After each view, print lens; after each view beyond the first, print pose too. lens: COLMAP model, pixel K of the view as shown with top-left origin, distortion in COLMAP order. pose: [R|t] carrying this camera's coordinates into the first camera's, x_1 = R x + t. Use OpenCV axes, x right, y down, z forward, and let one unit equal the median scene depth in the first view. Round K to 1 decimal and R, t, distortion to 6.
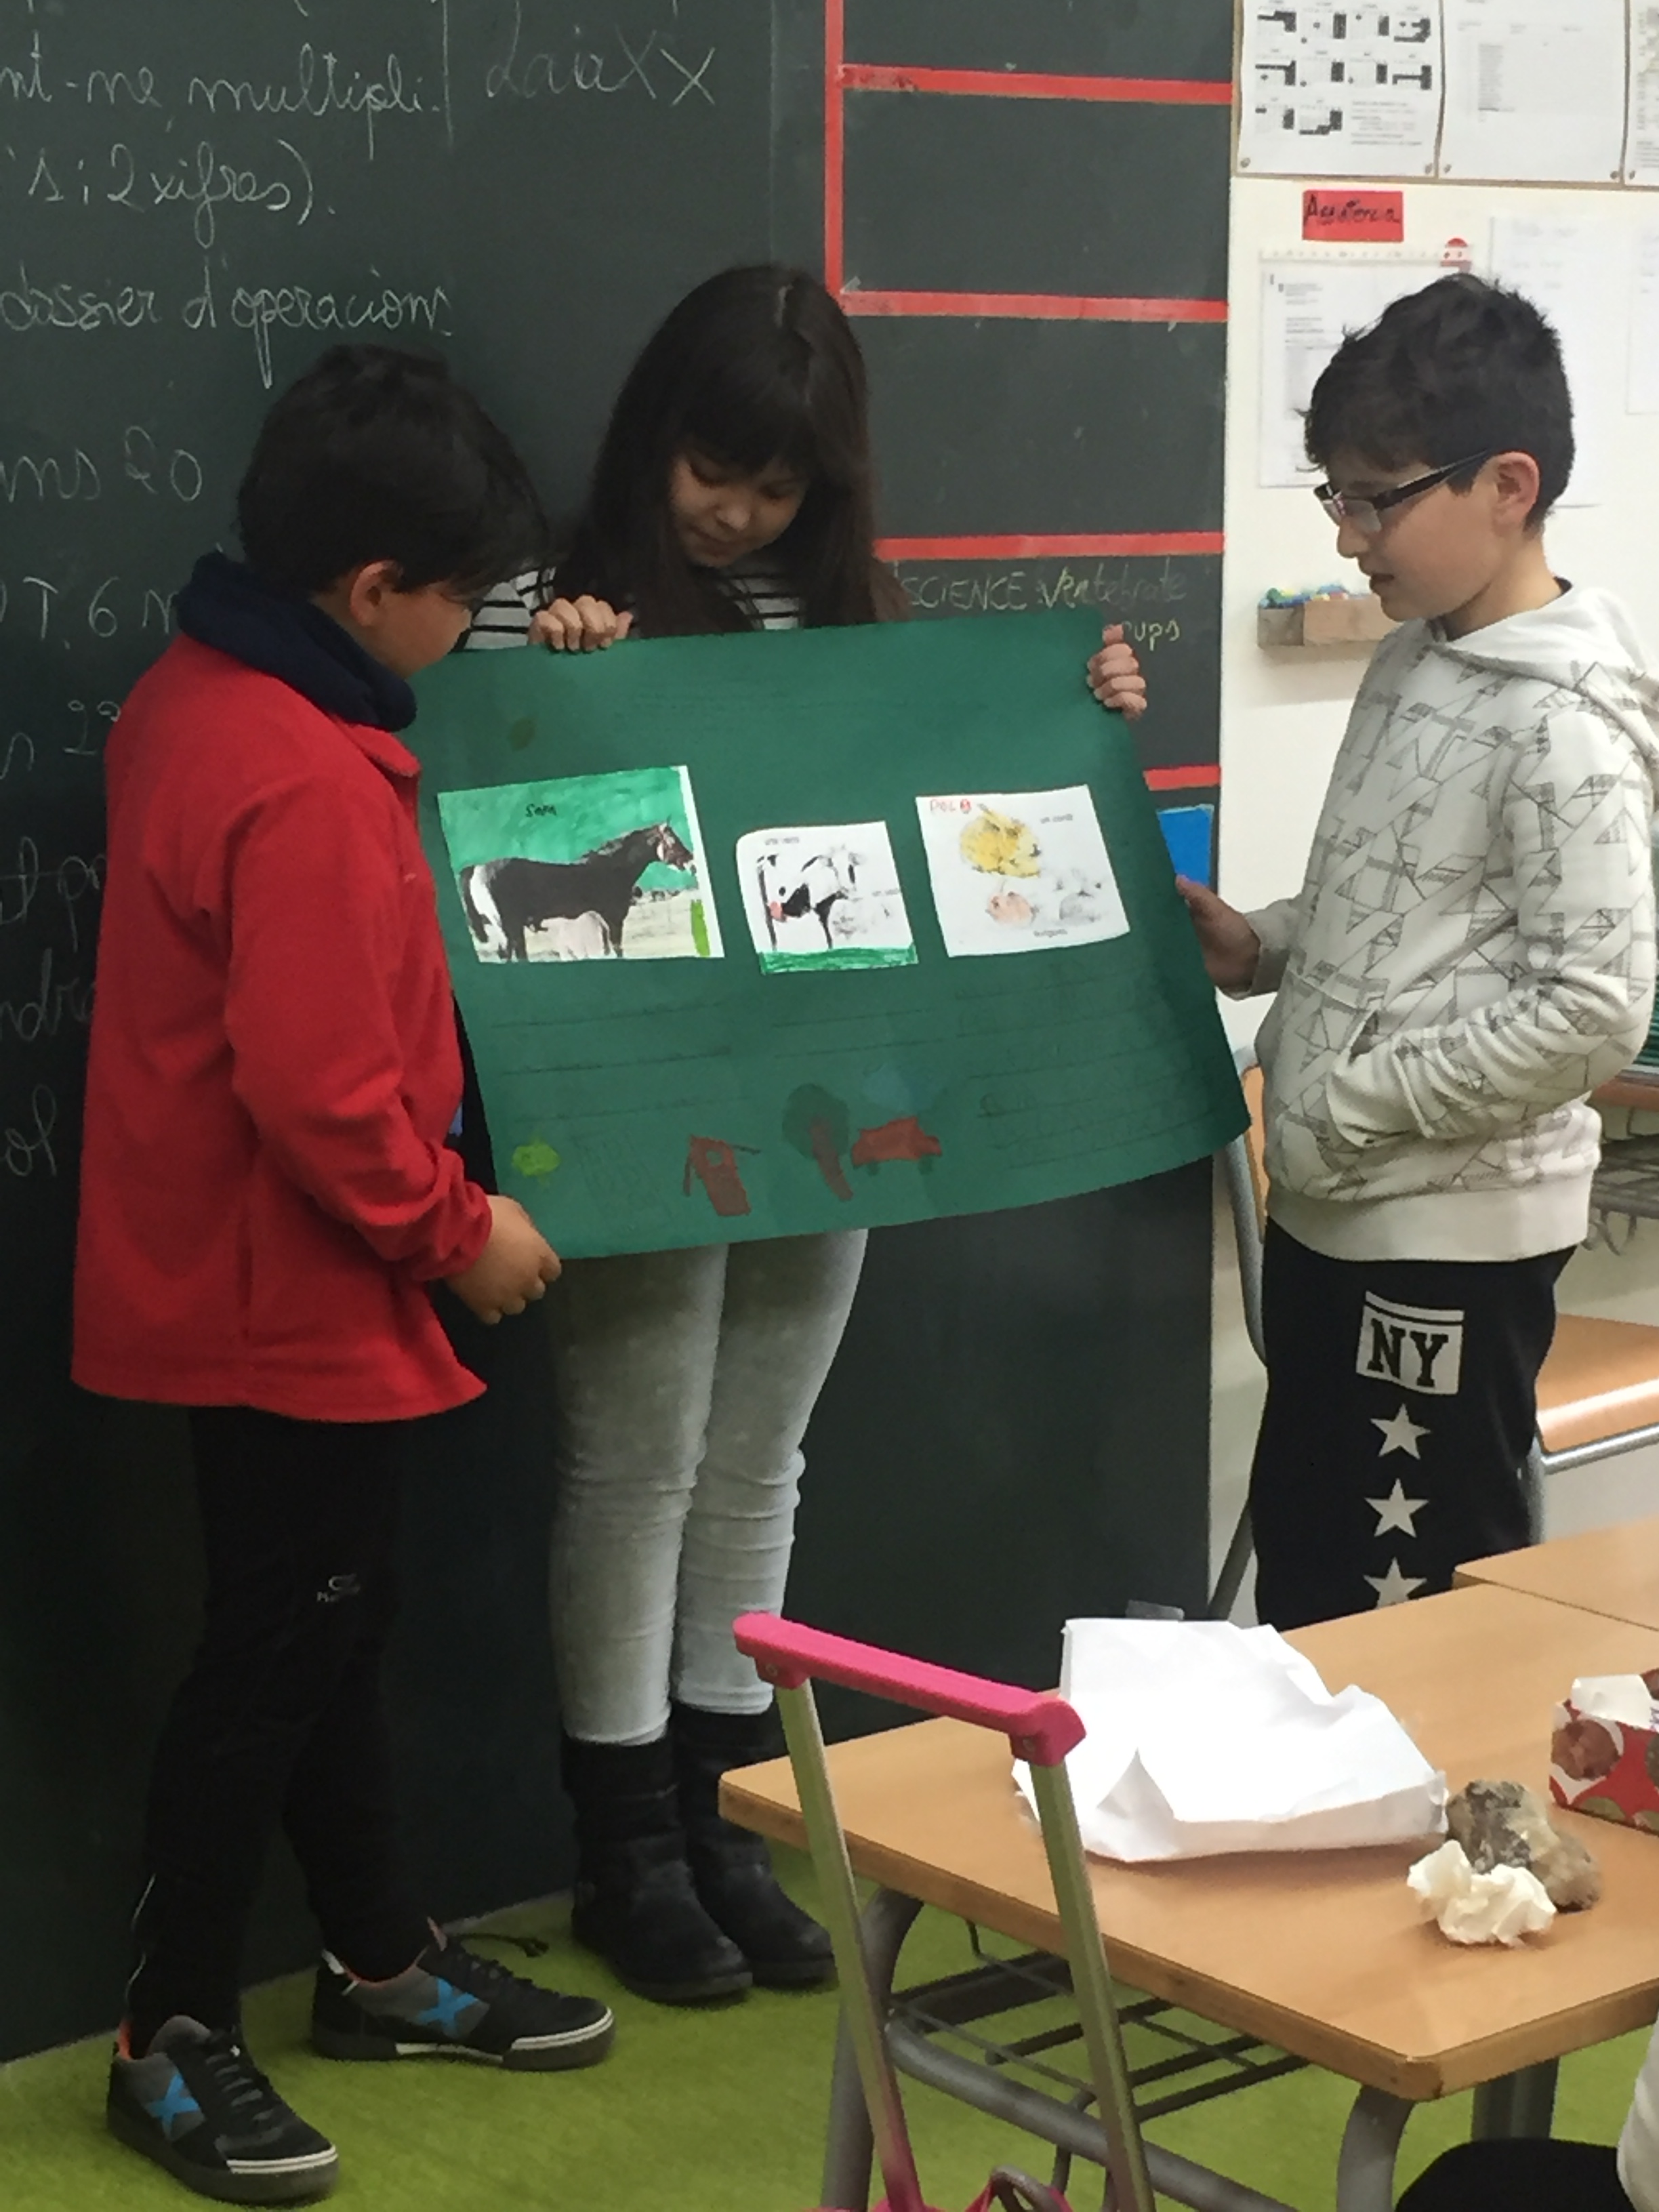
lens RADIAL K [[4580.5, 0, 822.6], [0, 4580.5, 1098.6], [0, 0, 1]] dist [0.034408, 0.000000]
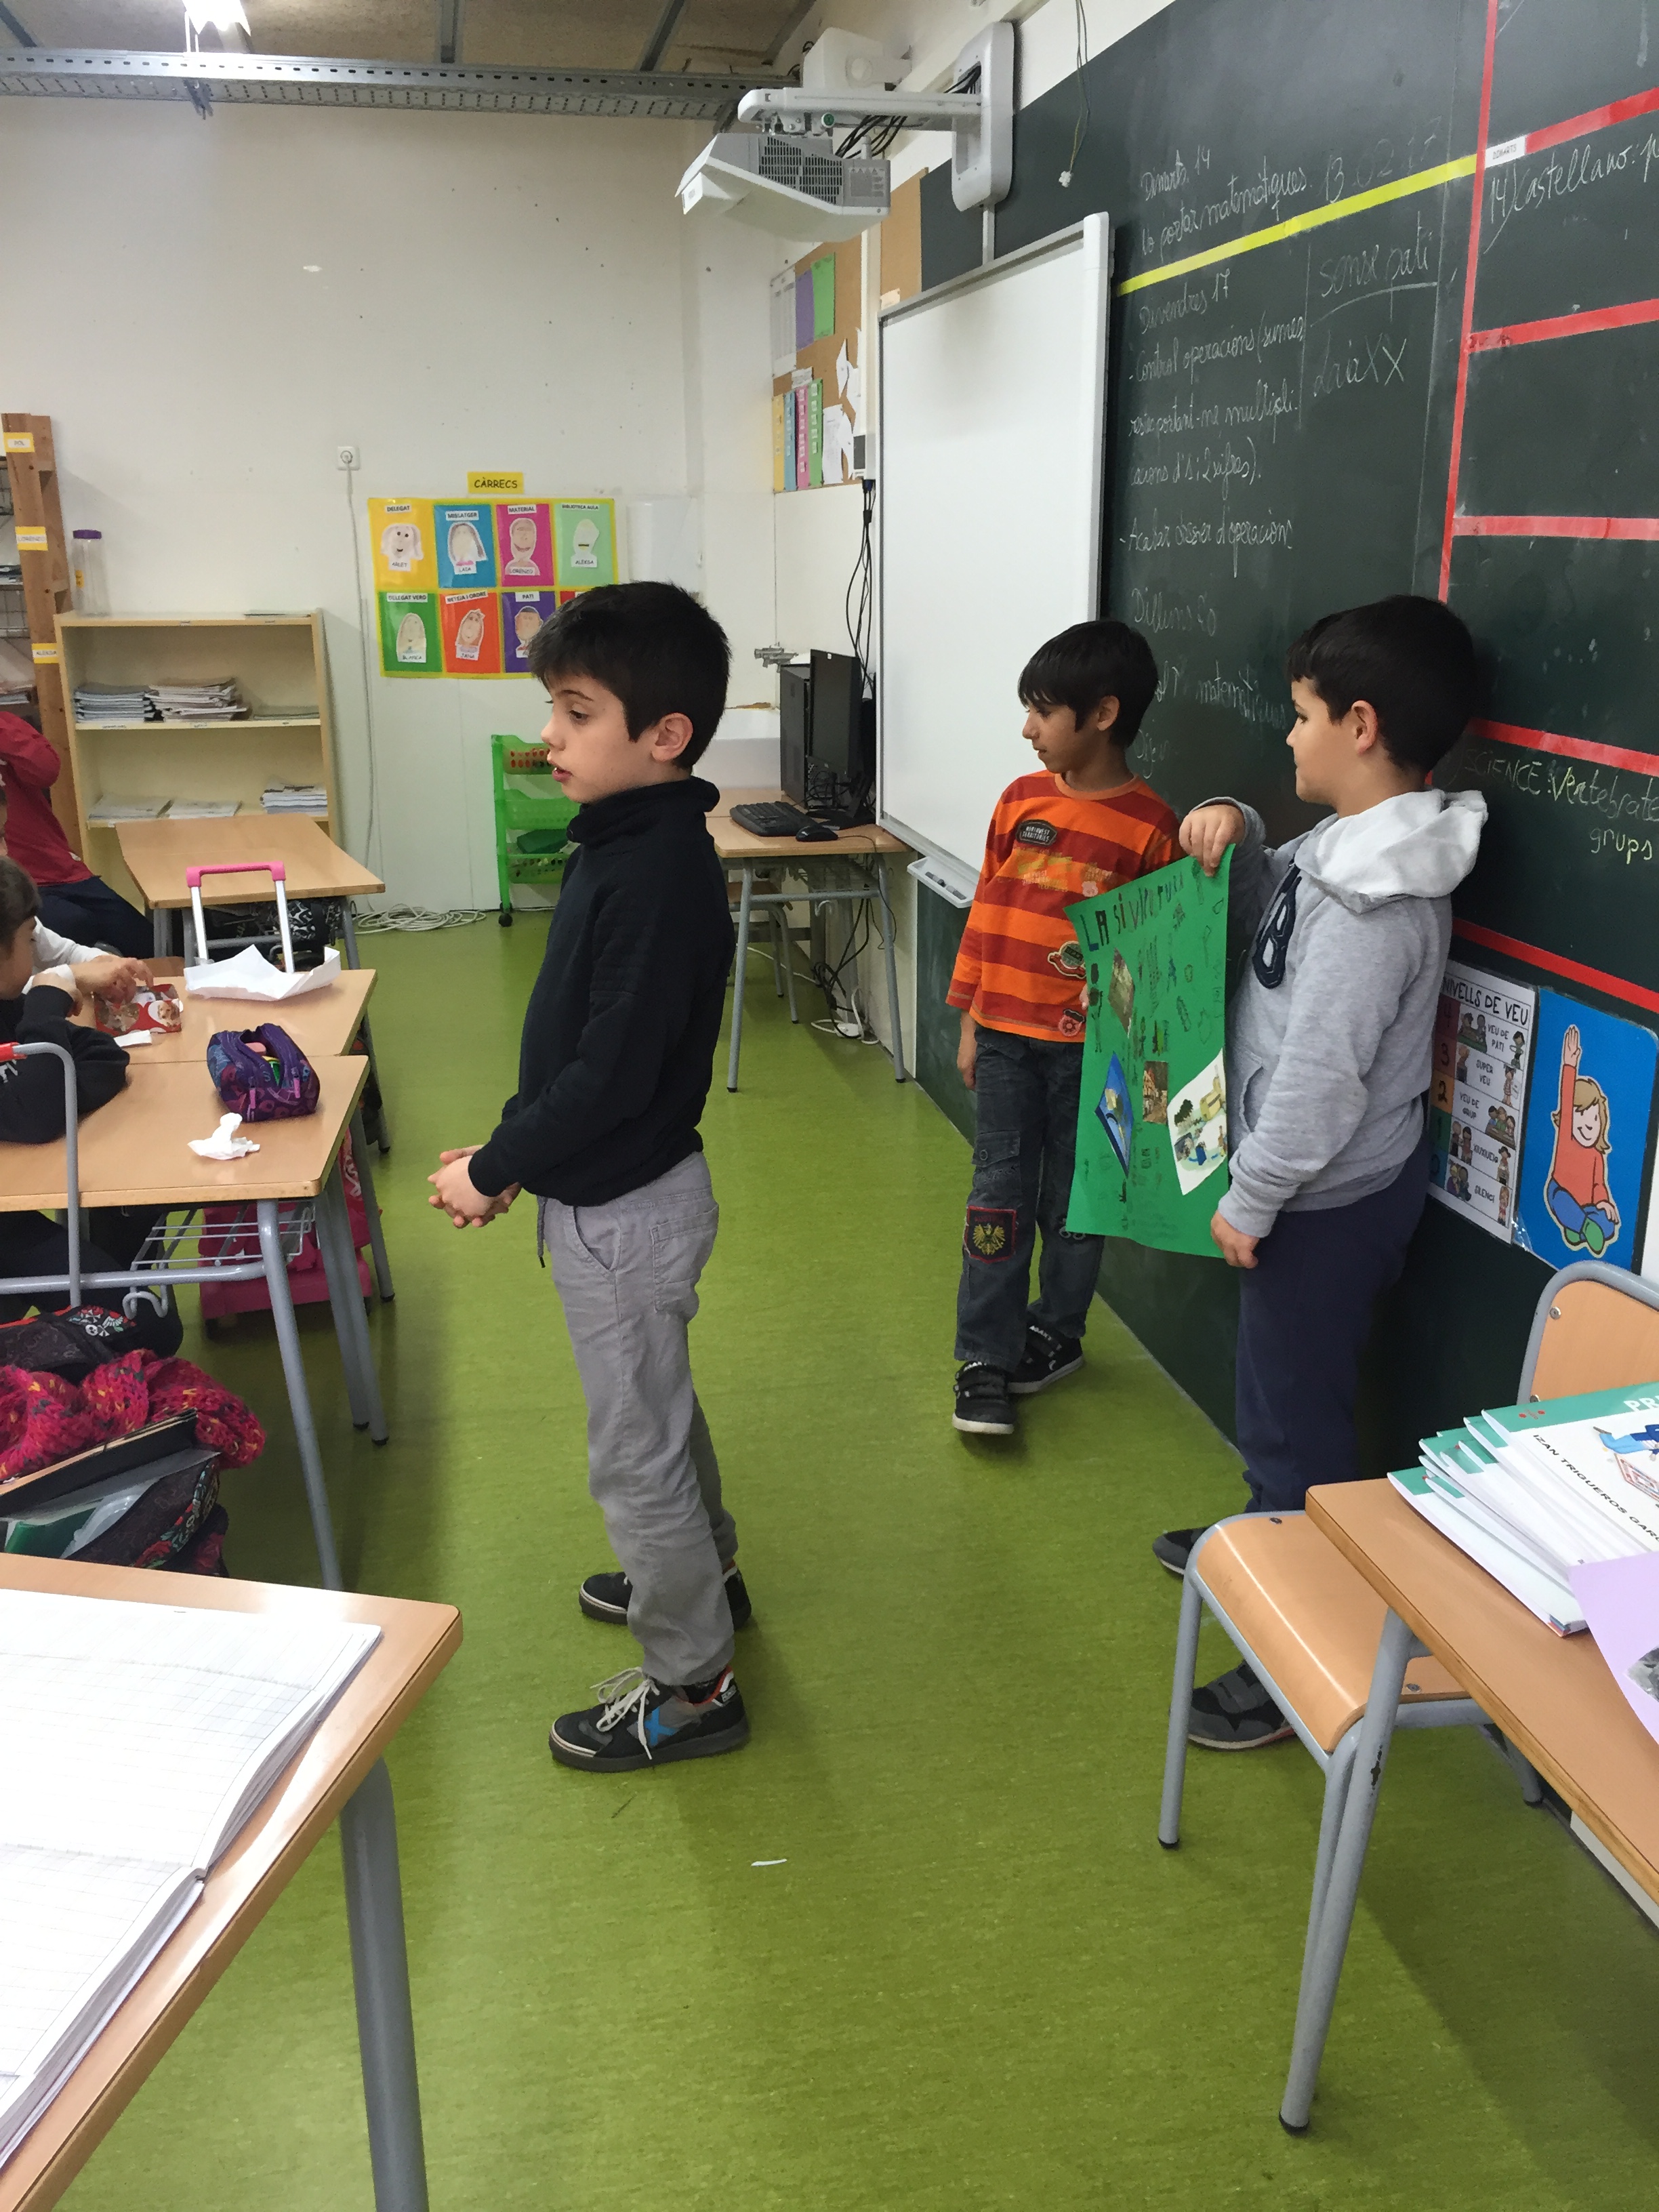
lens RADIAL K [[1917.6, 0, 784.3], [0, 1917.6, 1106.1], [0, 0, 1]] dist [0.075707, -0.114997]
pose [[-0.552141, 0.244346, -0.797142, 0.588575], [-0.127106, 0.920247, 0.370121, -0.201292], [0.824005, 0.305680, -0.477048, 1.155630]]
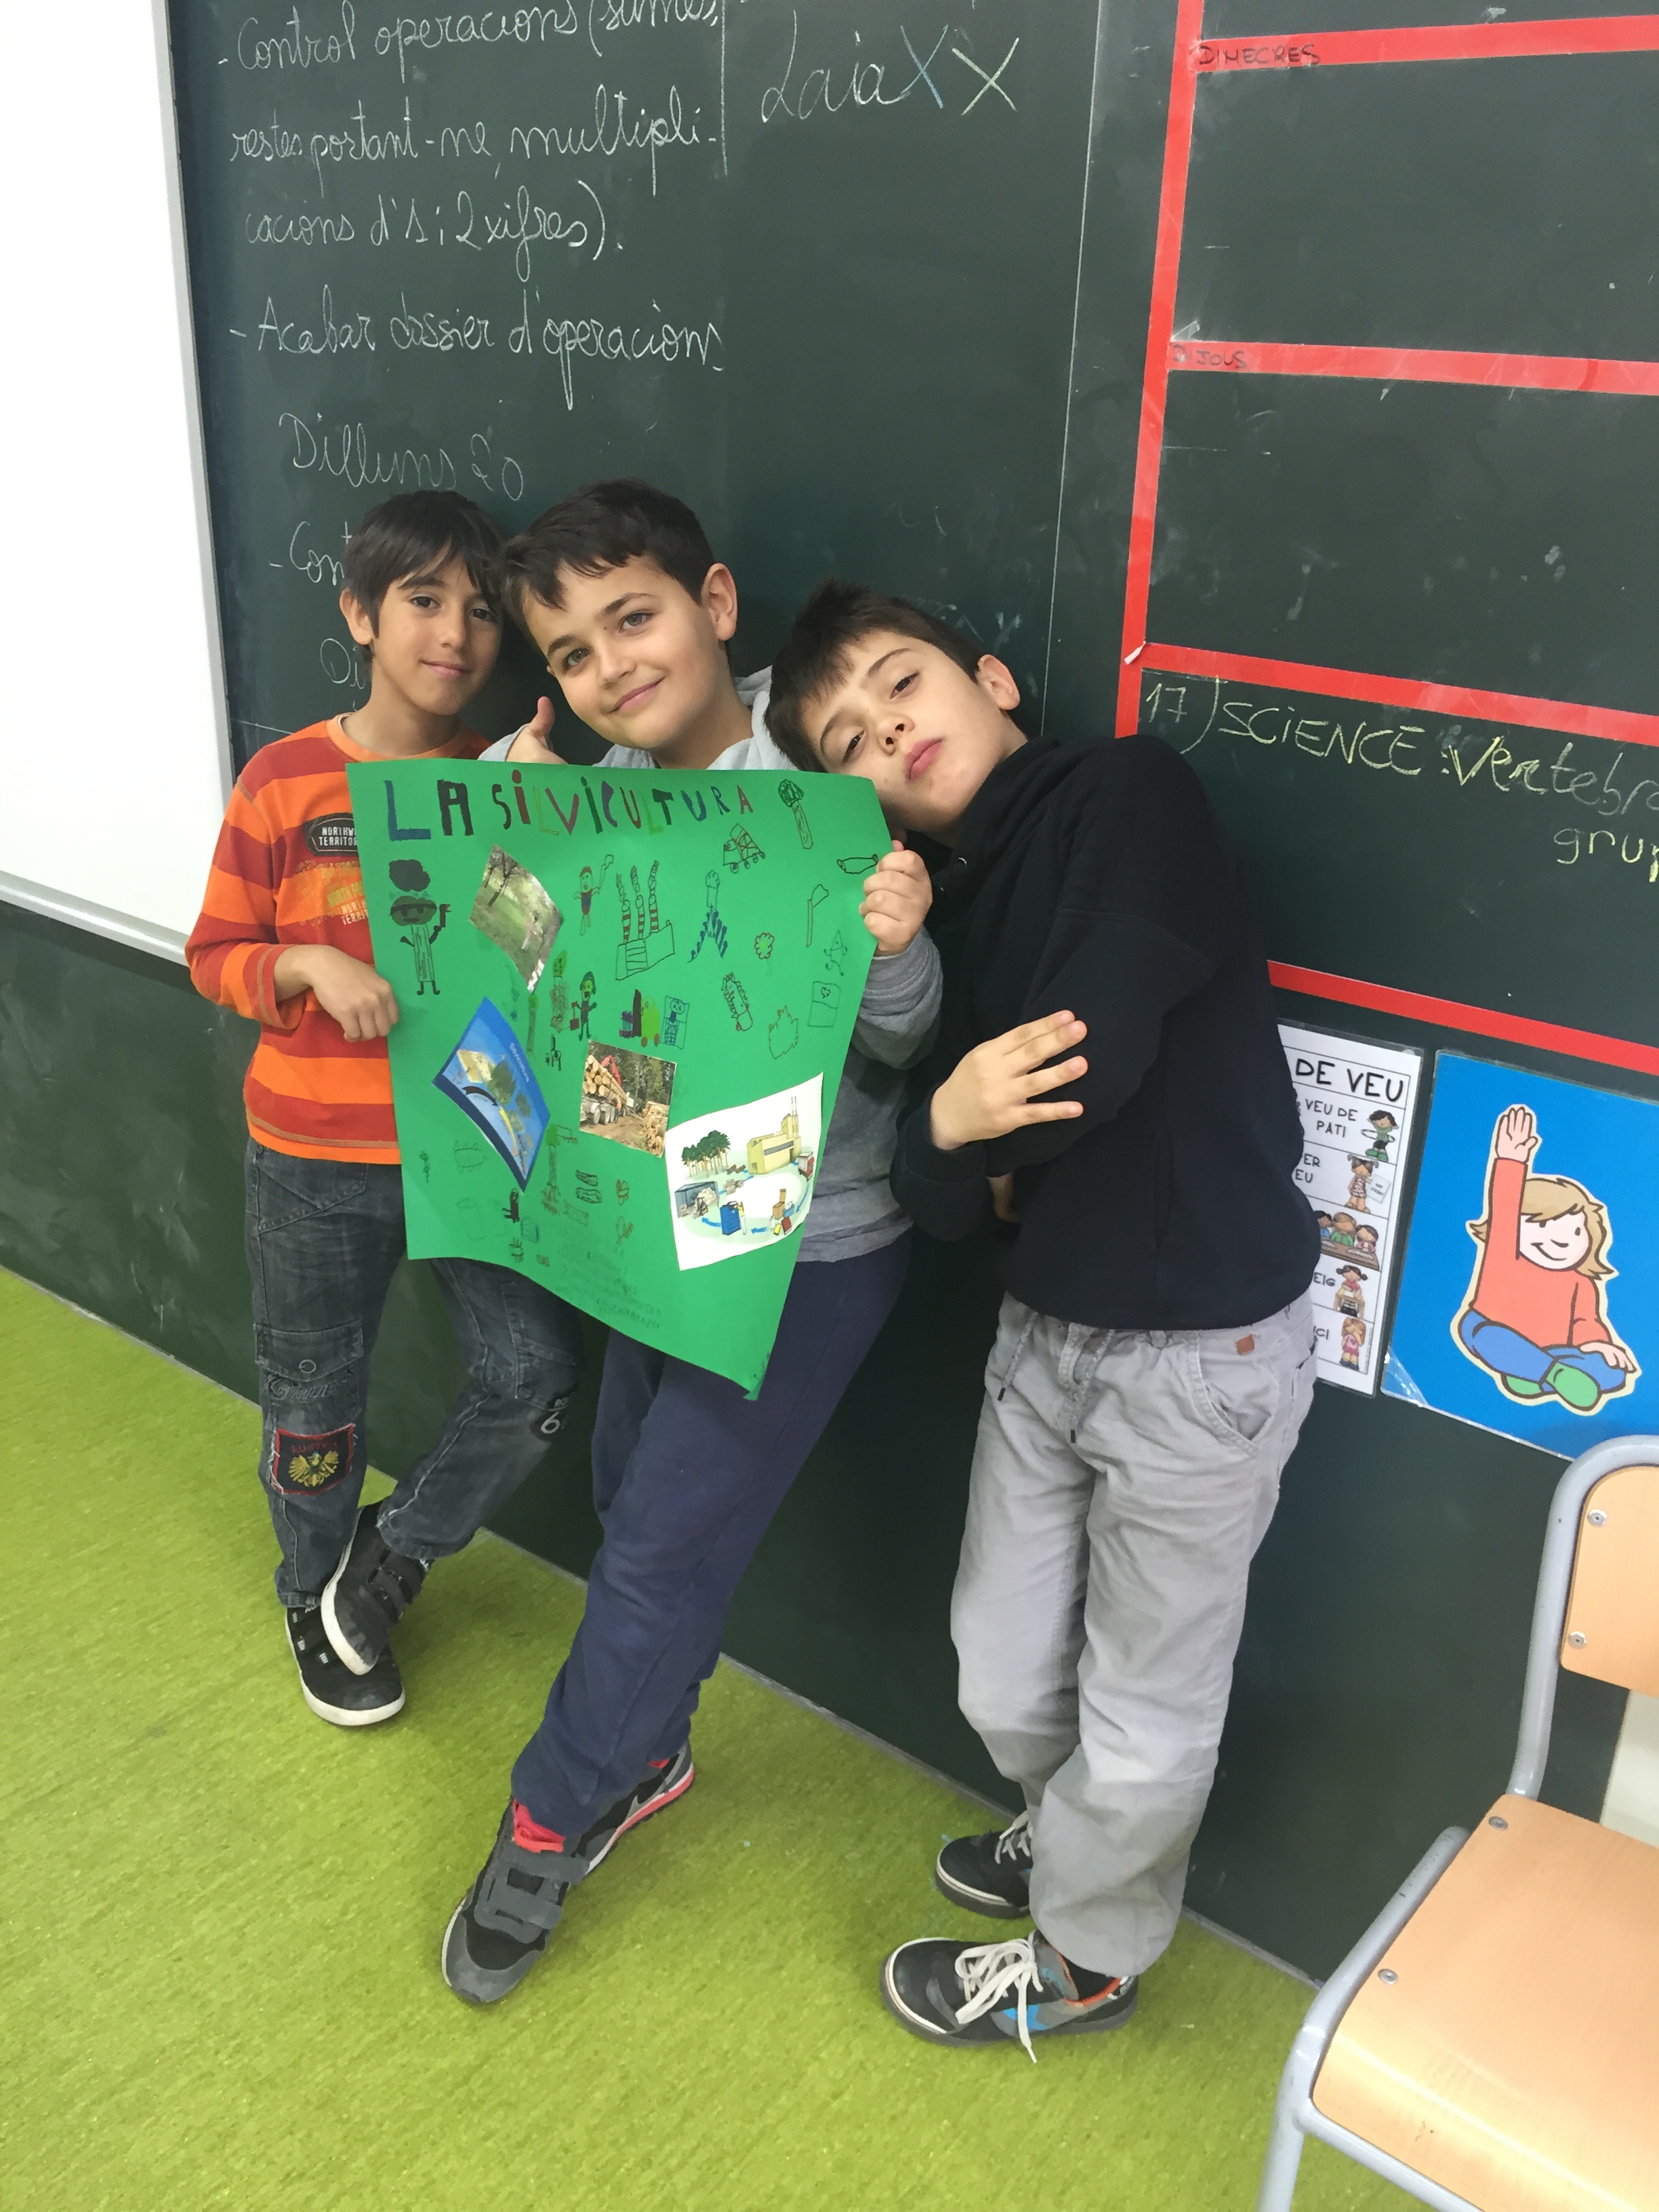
lens RADIAL K [[1917.6, 0, 833.7], [0, 1917.6, 1106.5], [0, 0, 1]] dist [0.075707, -0.114997]
pose [[0.153547, 0.369936, -0.916281, 0.371667], [-0.198769, 0.919886, 0.338082, -0.154185], [0.967943, 0.130217, 0.214778, 0.880847]]
